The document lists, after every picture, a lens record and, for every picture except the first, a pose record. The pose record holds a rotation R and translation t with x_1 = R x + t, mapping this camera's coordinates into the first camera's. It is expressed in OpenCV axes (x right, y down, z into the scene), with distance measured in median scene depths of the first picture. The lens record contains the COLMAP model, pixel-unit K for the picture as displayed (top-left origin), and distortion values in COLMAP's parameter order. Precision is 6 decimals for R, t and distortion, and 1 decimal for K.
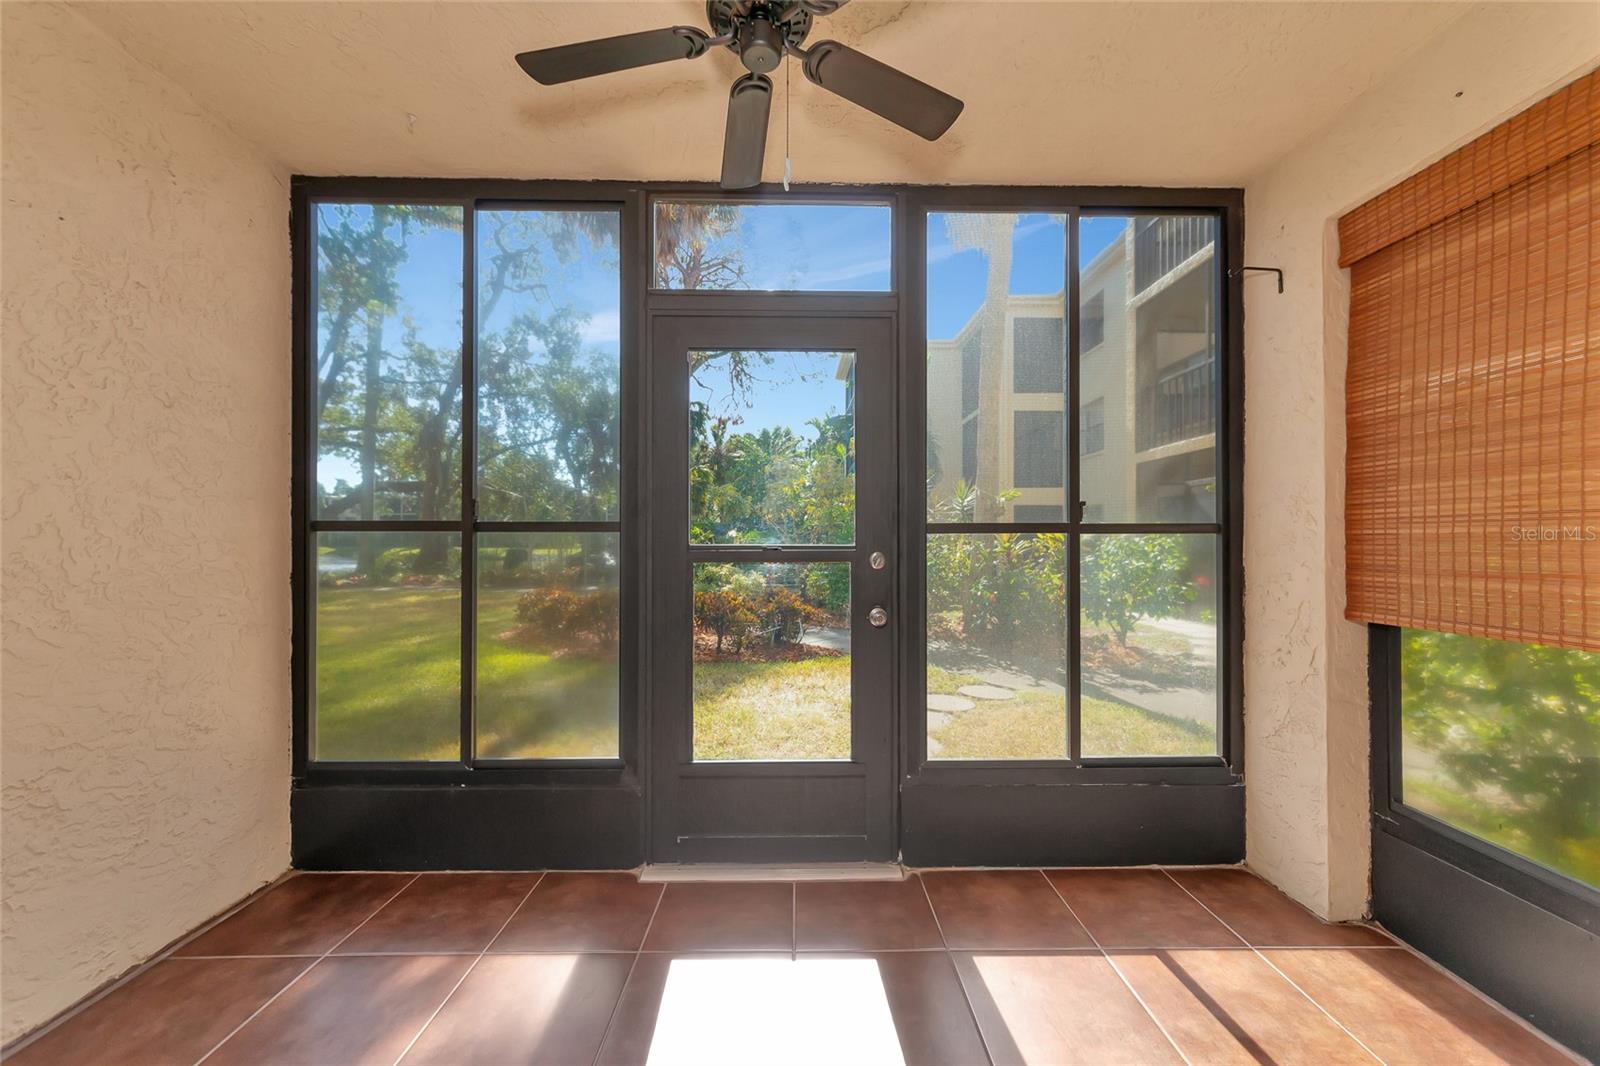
lens RADIAL K [[571.2, 0, 804.3], [0, 571.2, 538.0], [0, 0, 1]] dist [0.000358, 0.000008]
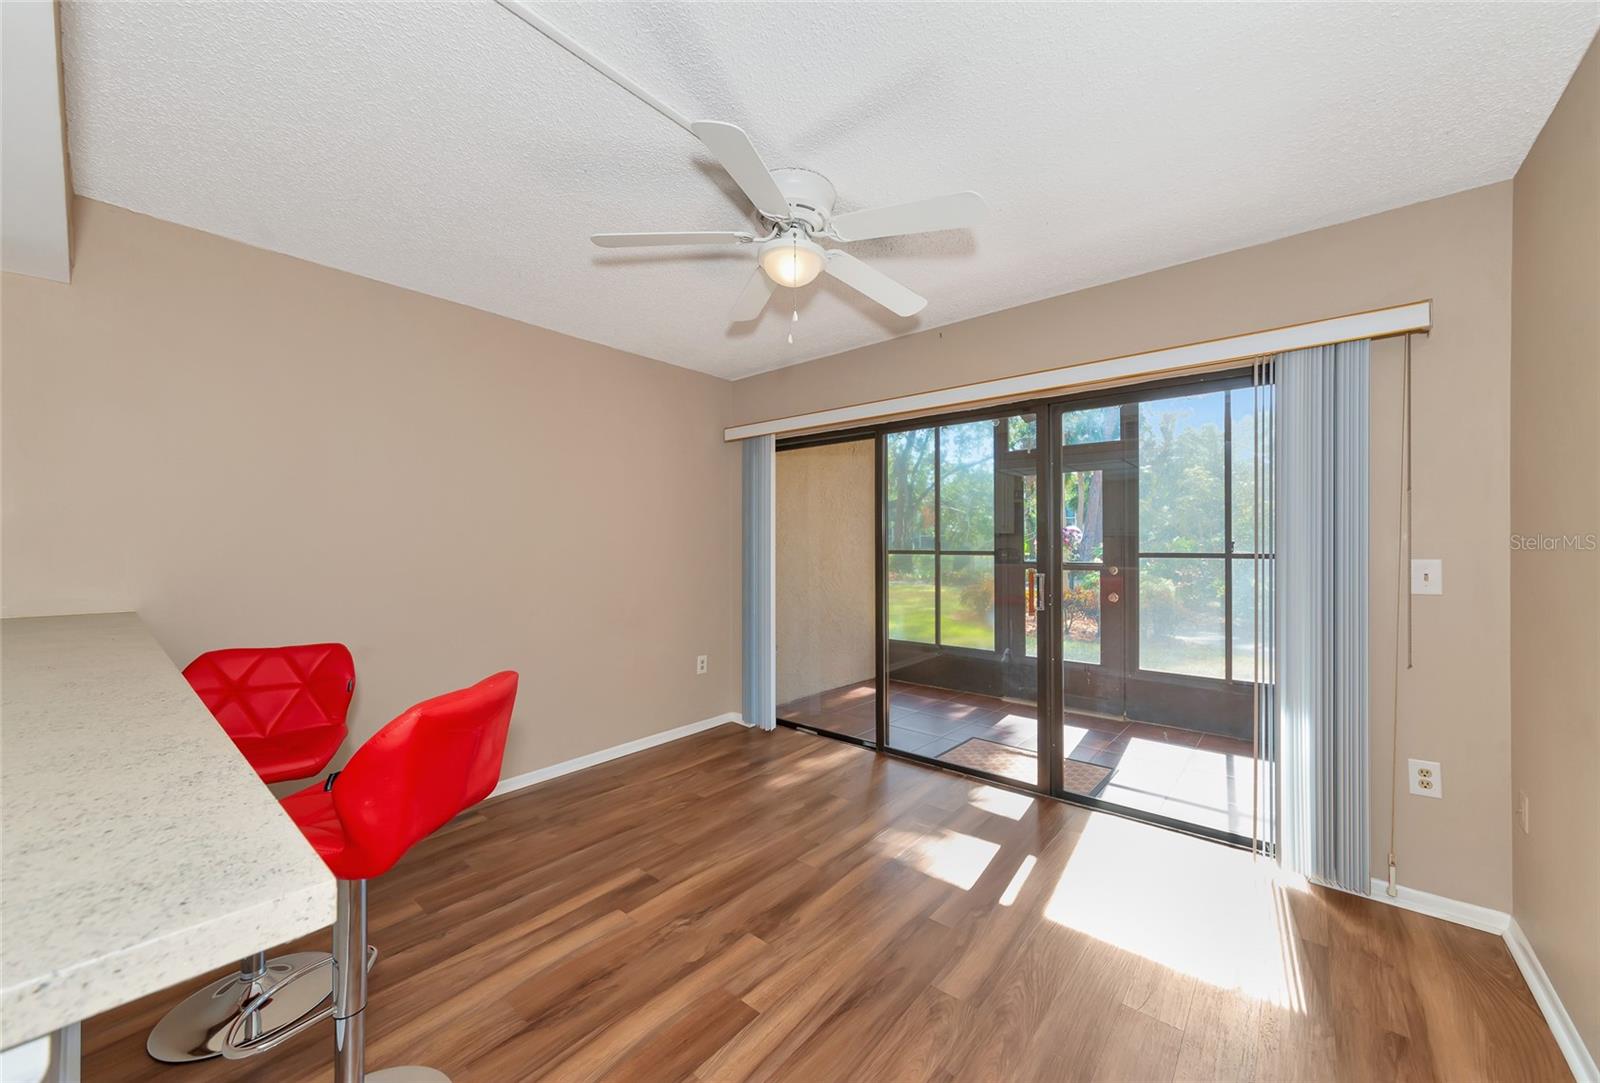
lens RADIAL K [[598.1, 0, 810.0], [0, 598.1, 542.5], [0, 0, 1]] dist [-0.000578, -0.000008]
pose [[0.751565, -0.004342, -0.659645, 0.733853], [0.005537, 0.999985, -0.000274, -0.069045], [0.659636, -0.003447, 0.751577, -1.360542]]
